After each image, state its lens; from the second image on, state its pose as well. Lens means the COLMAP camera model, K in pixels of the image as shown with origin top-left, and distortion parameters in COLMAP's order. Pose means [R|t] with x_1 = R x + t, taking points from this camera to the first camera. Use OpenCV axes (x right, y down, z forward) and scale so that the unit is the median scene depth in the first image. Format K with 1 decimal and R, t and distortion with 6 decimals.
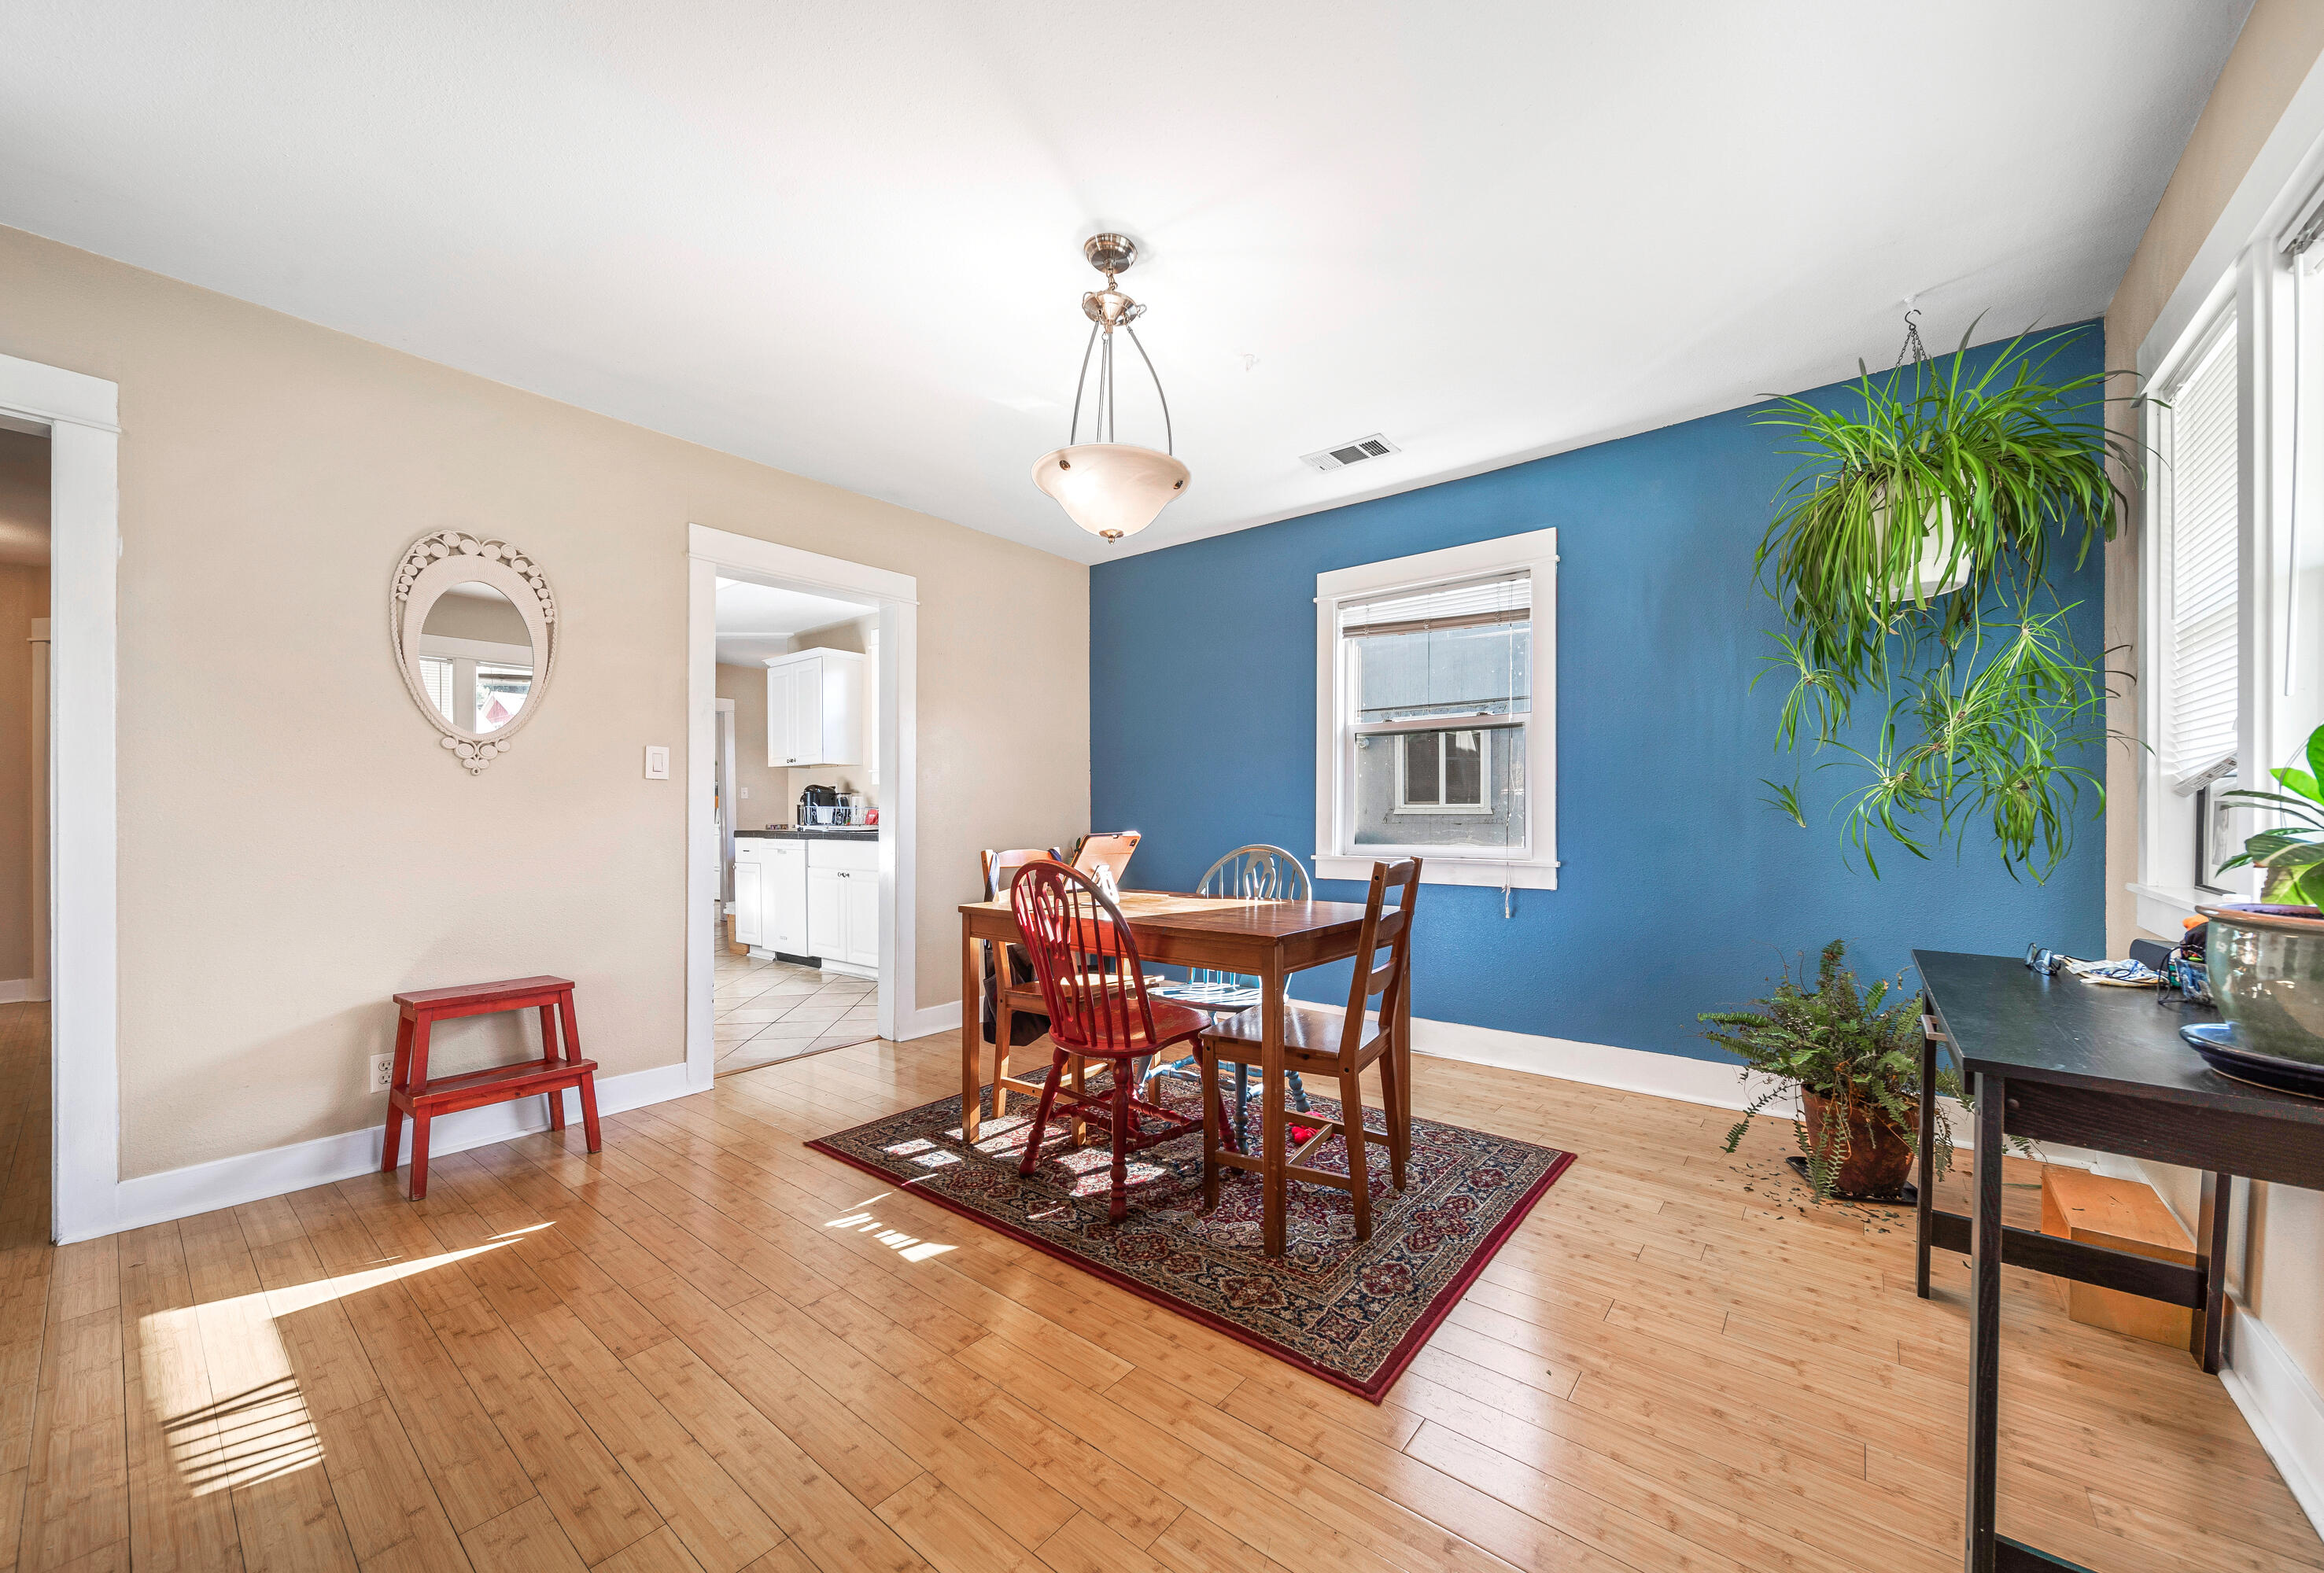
lens RADIAL K [[846.6, 0, 1167.0], [0, 846.6, 807.3], [0, 0, 1]] dist [-0.000158, -0.000024]
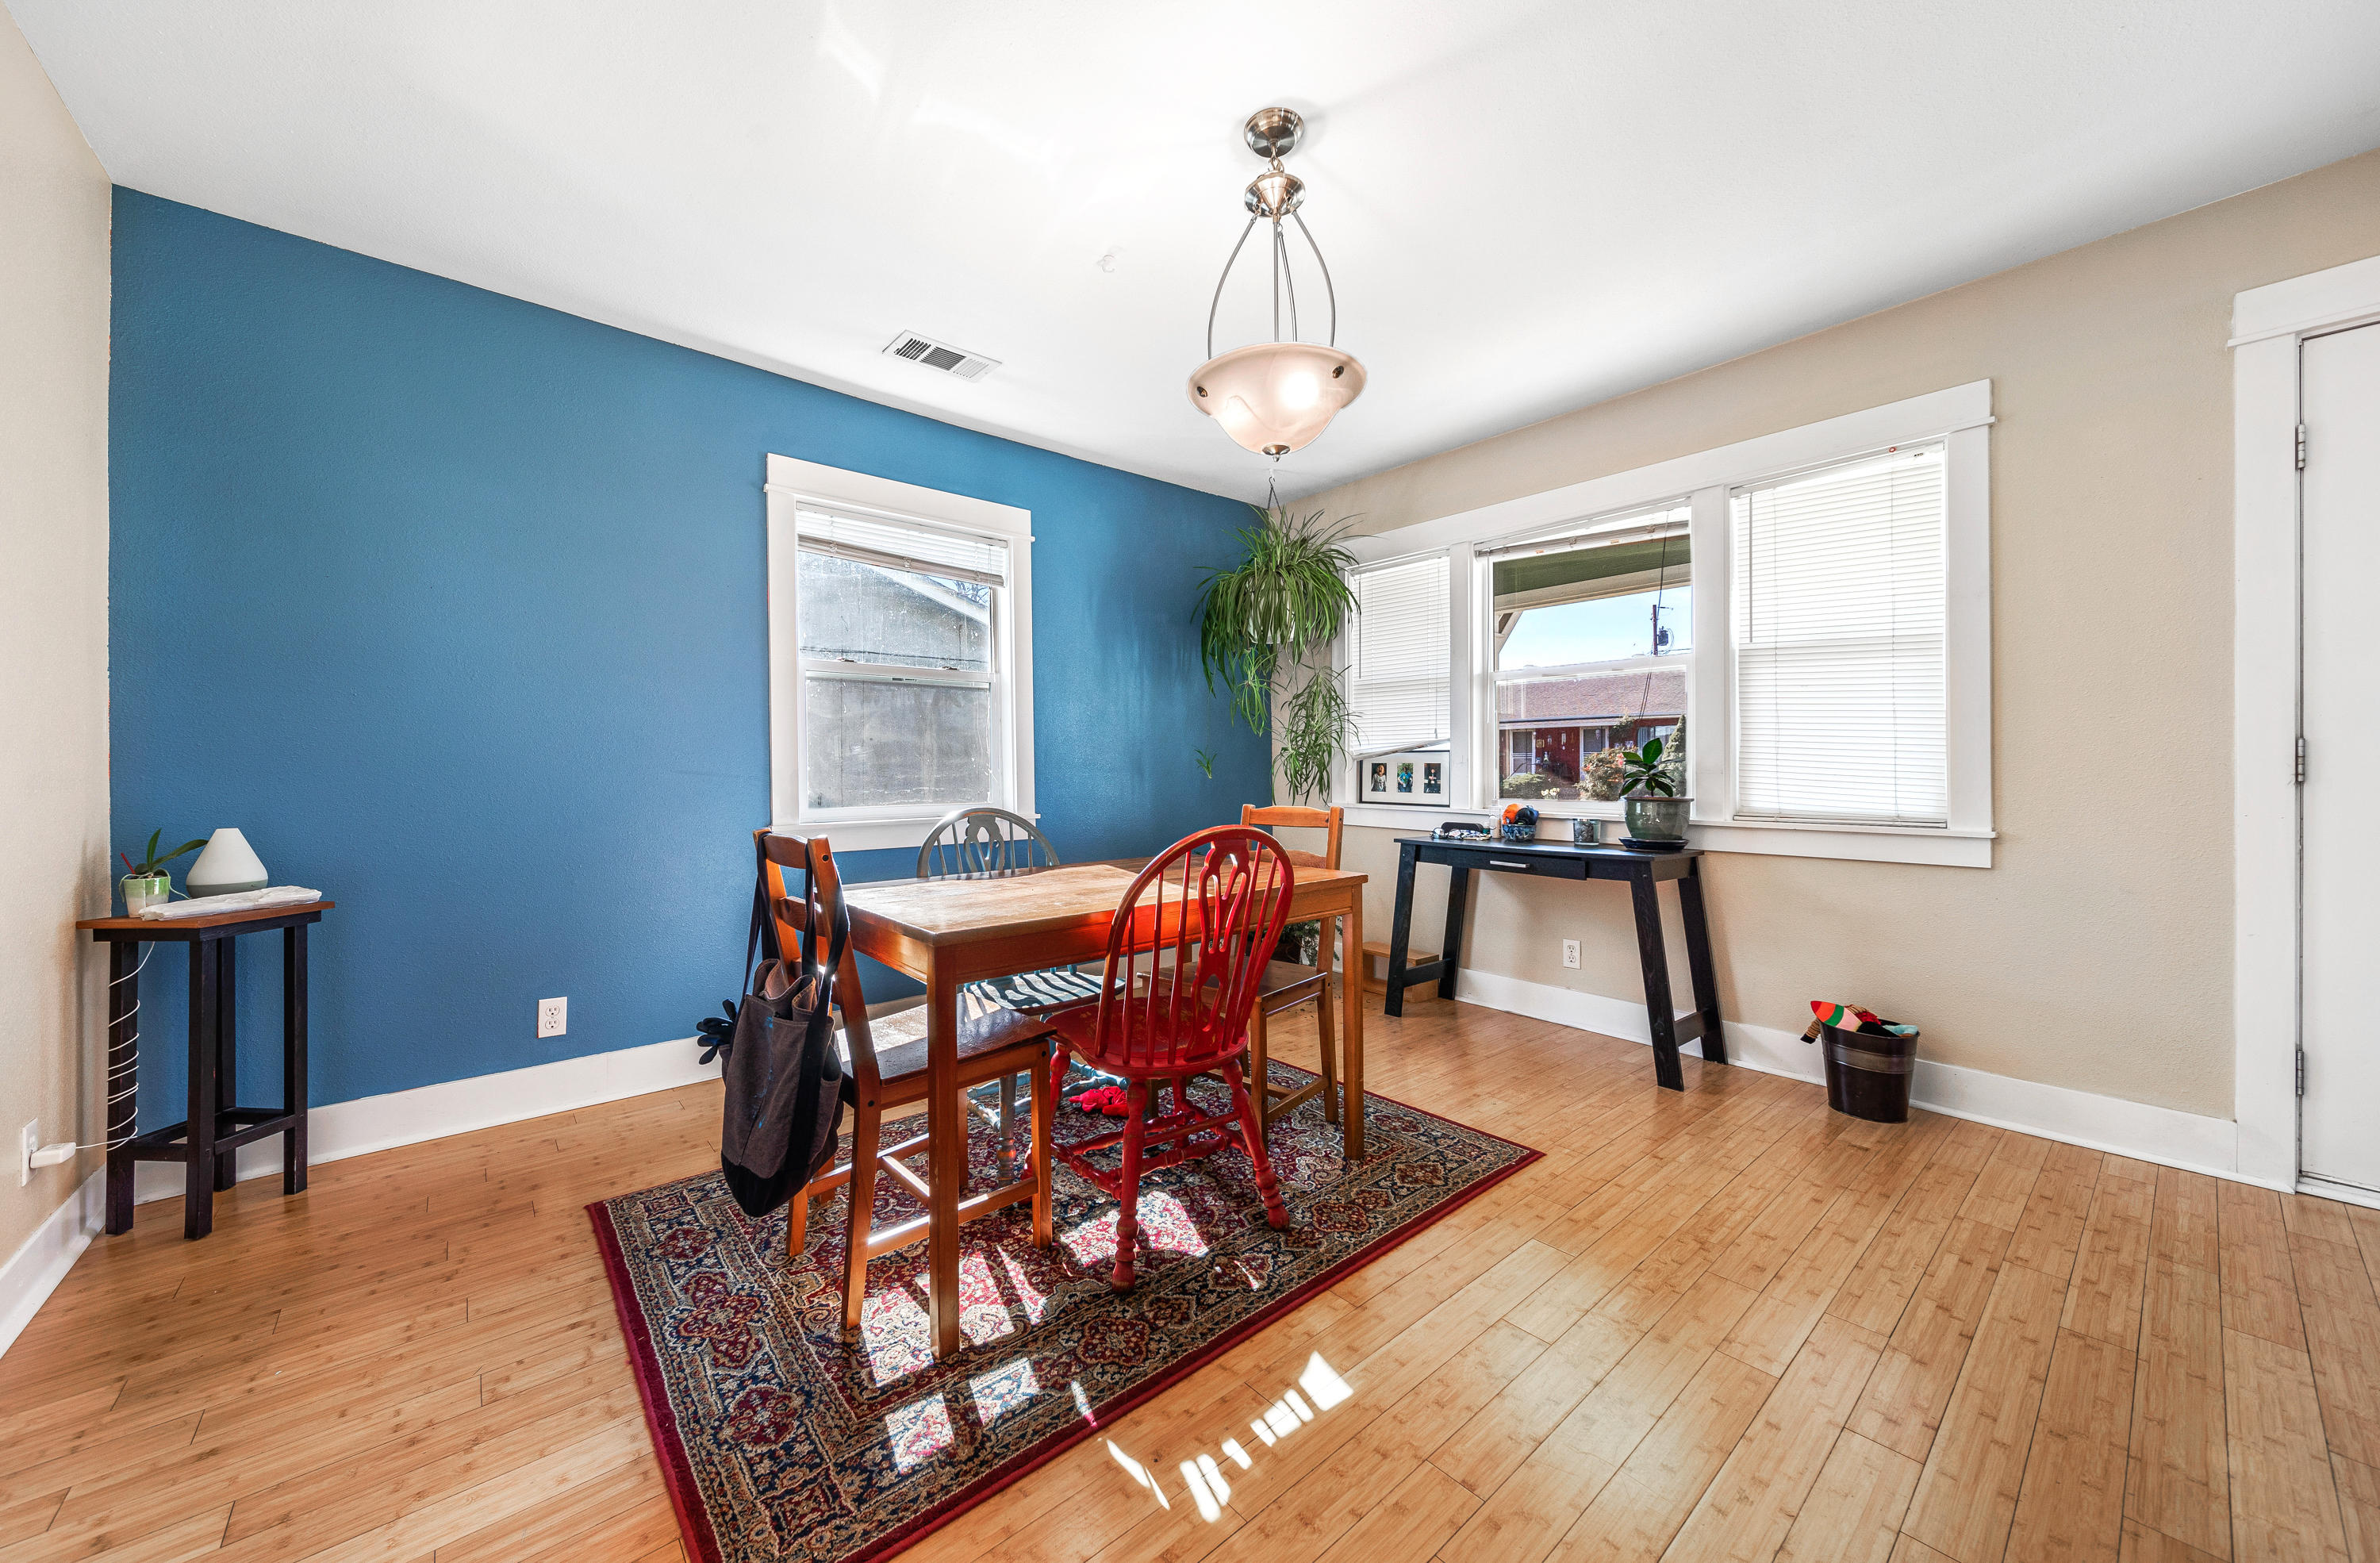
lens RADIAL K [[862.7, 0, 1193.2], [0, 862.7, 773.4], [0, 0, 1]] dist [0.008265, 0.000078]
pose [[0.185281, -0.009084, 0.982644, -0.823312], [-0.005564, 0.999932, 0.010293, -0.001464], [-0.982670, -0.007374, 0.185218, 0.782124]]
